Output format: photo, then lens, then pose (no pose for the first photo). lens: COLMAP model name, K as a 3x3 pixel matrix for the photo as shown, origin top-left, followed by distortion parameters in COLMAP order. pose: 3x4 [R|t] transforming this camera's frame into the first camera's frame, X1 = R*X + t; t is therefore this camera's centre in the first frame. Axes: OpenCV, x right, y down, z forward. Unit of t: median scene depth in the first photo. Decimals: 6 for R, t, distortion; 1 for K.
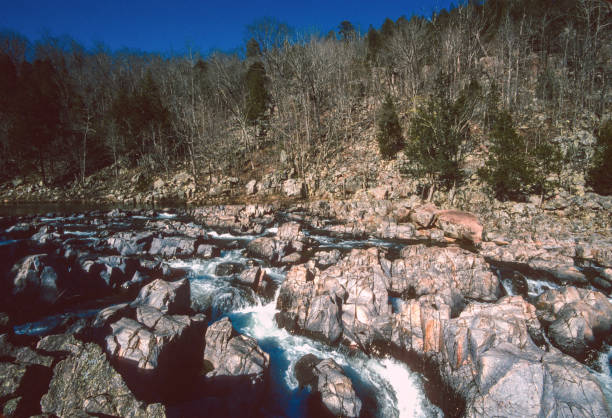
lens RADIAL K [[355.9, 0, 304.5], [0, 355.9, 218.8], [0, 0, 1]] dist [-0.078880, 0.064668]
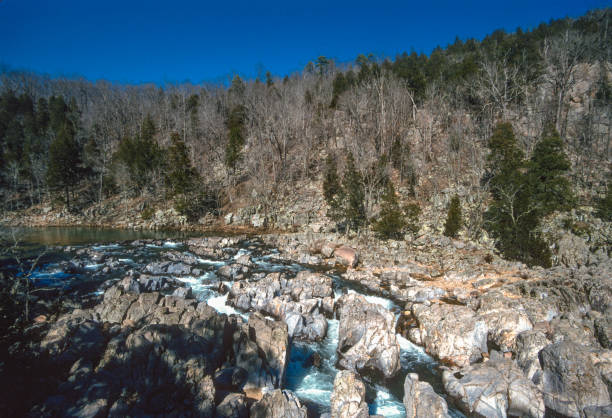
lens RADIAL K [[410.8, 0, 293.5], [0, 410.8, 210.0], [0, 0, 1]] dist [-0.040648, 0.002111]
pose [[0.999584, 0.007596, -0.027831, 0.205740], [-0.008133, 0.999782, -0.019225, -0.139775], [0.027679, 0.019443, 0.999428, -0.814611]]
